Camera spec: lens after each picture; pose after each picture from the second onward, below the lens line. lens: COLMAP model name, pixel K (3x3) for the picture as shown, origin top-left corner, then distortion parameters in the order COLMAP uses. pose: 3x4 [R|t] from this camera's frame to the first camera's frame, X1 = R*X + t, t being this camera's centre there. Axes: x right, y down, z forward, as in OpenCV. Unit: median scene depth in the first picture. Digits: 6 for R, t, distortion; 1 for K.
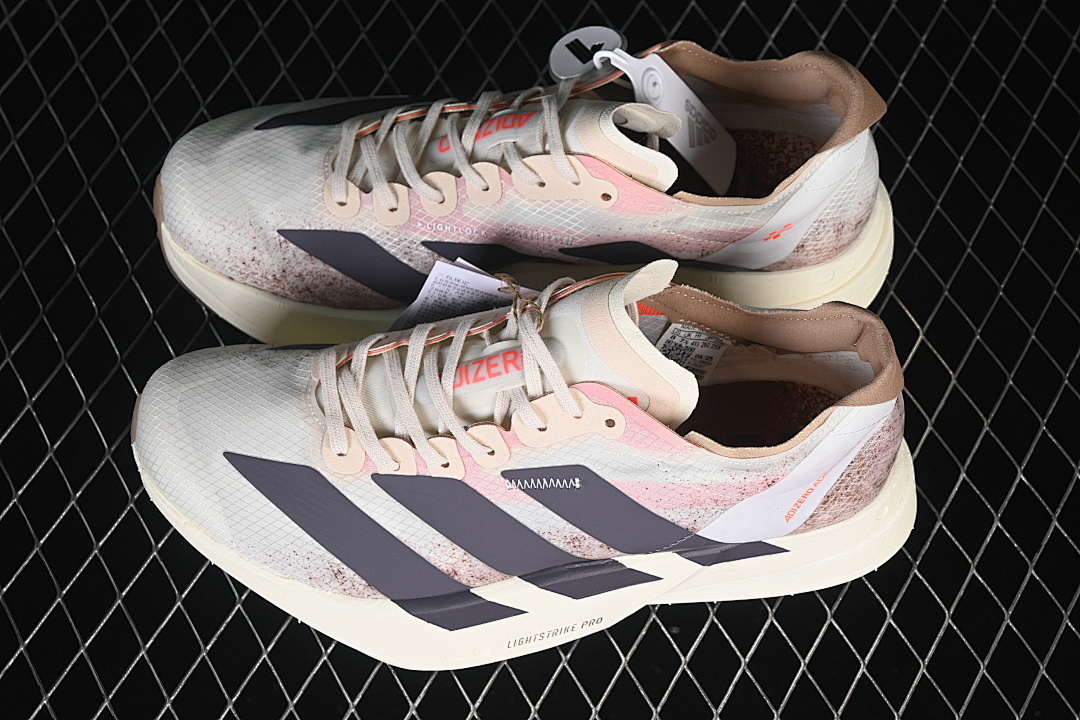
lens RADIAL K [[2671.7, 0, 540.0], [0, 2671.7, 360.0], [0, 0, 1]] dist [0.003250, -0.439954]
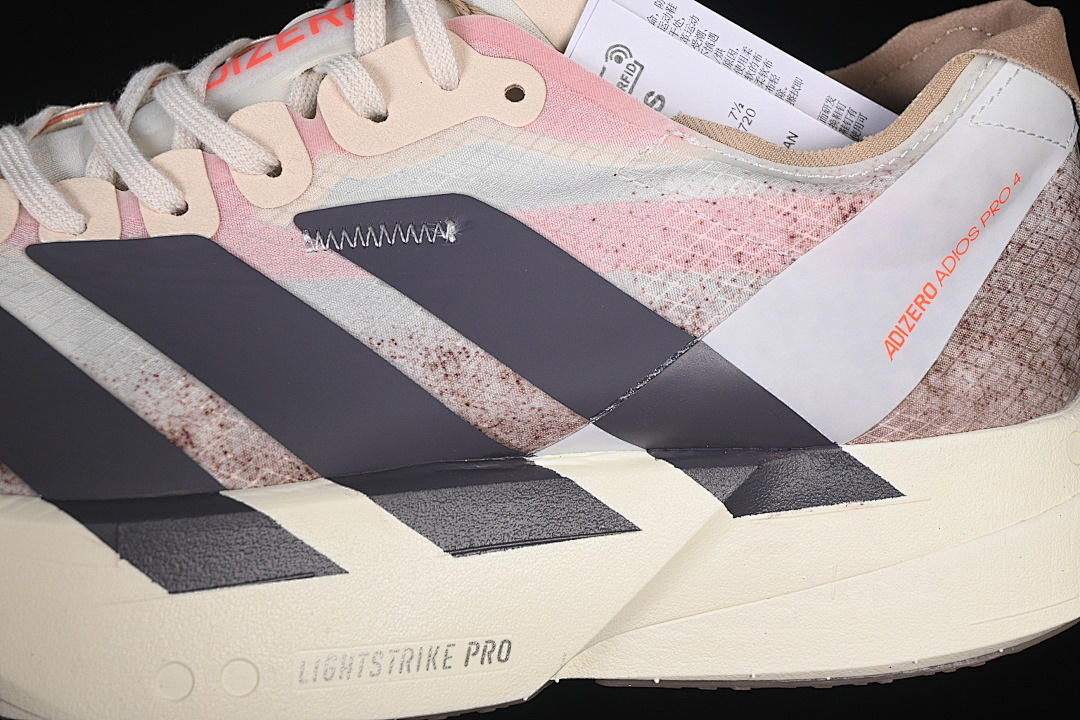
lens RADIAL K [[2671.7, 0, 540.0], [0, 2671.7, 360.0], [0, 0, 1]] dist [0.003250, -0.439954]
pose [[0.999608, -0.004362, 0.027648, 0.016539], [0.023754, 0.654684, -0.755529, 0.425332], [-0.014805, 0.755890, 0.654531, 0.693786]]
